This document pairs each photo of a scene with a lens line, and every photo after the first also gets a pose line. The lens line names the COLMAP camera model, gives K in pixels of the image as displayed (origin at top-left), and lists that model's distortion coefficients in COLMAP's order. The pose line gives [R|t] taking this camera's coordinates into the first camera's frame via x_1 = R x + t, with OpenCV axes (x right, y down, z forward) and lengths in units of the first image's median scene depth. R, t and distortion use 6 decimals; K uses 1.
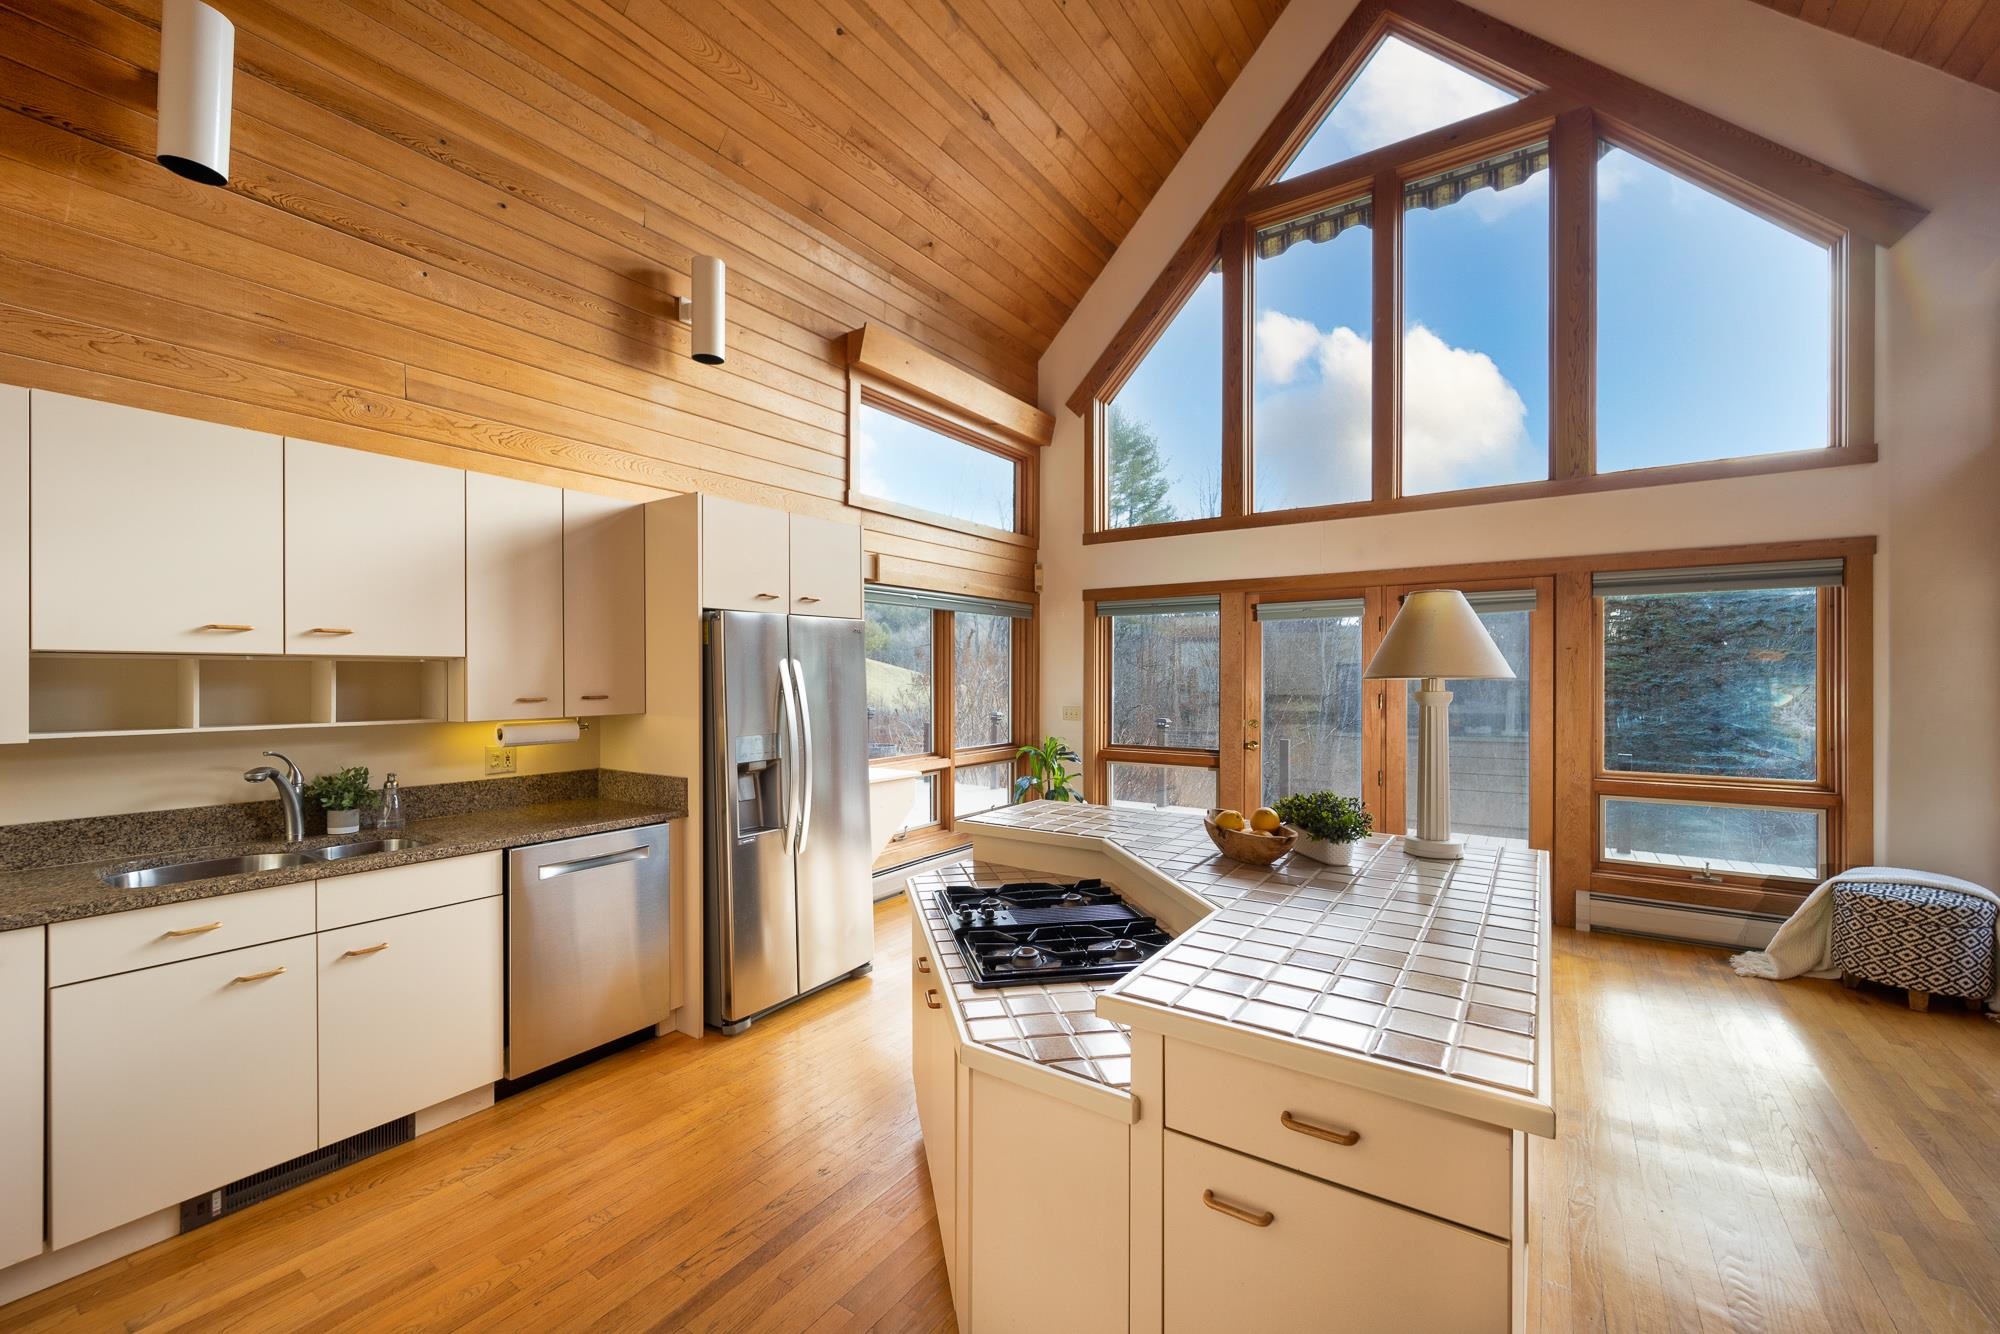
lens RADIAL K [[805.6, 0, 1000.0], [0, 805.6, 667.0], [0, 0, 1]] dist [0.000037, 0.000184]
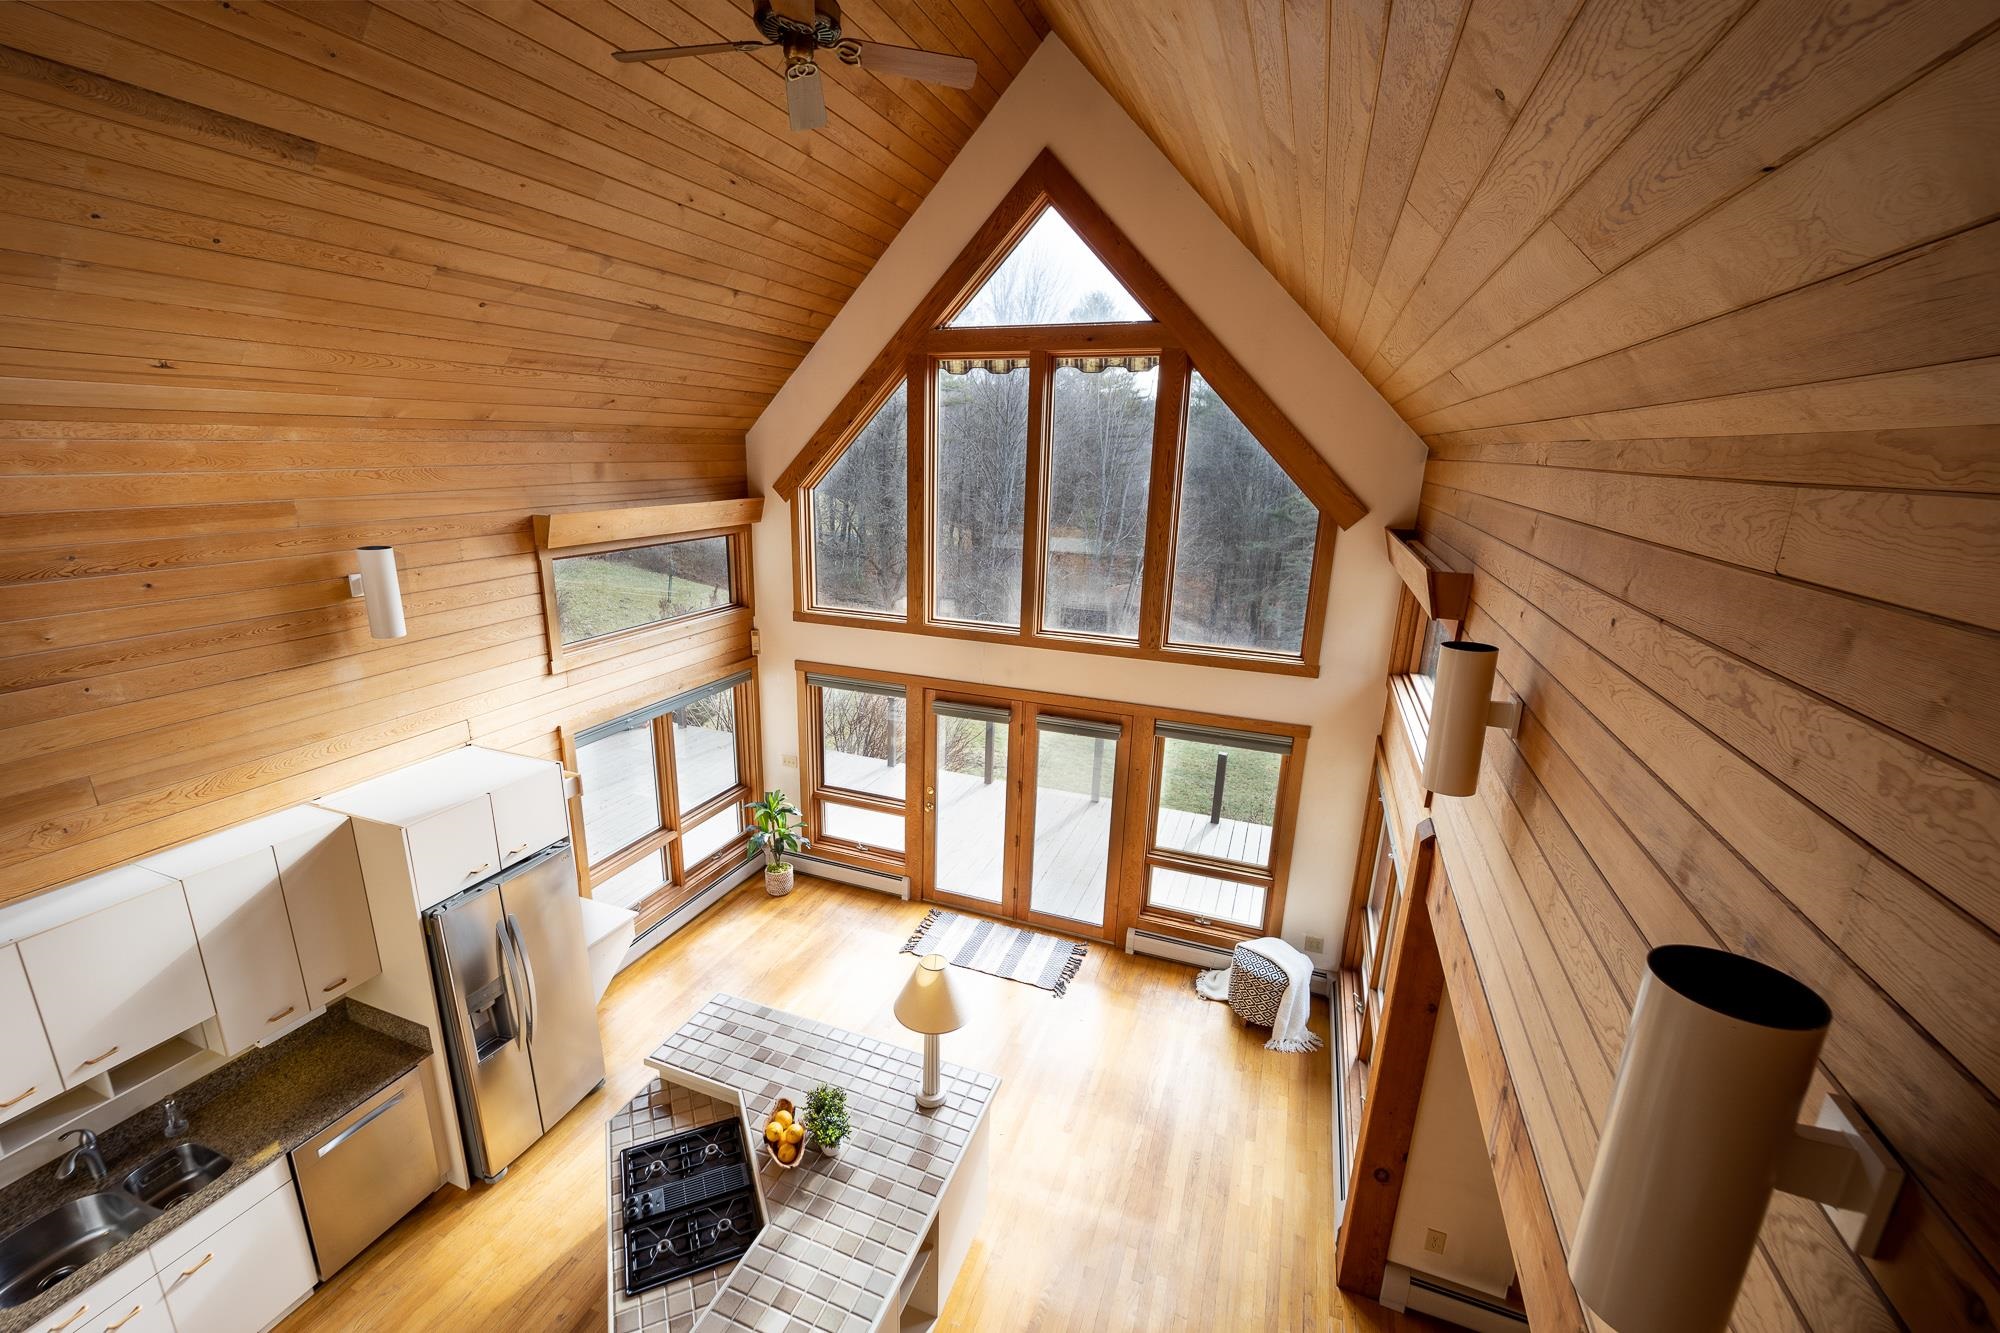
lens RADIAL K [[830.7, 0, 1000.0], [0, 830.7, 666.5], [0, 0, 1]] dist [-0.001602, -0.000209]
pose [[0.972193, -0.038366, 0.231016, 0.147329], [-0.024787, 0.964088, 0.264423, -0.524251], [-0.232865, -0.262797, 0.936329, -0.210402]]
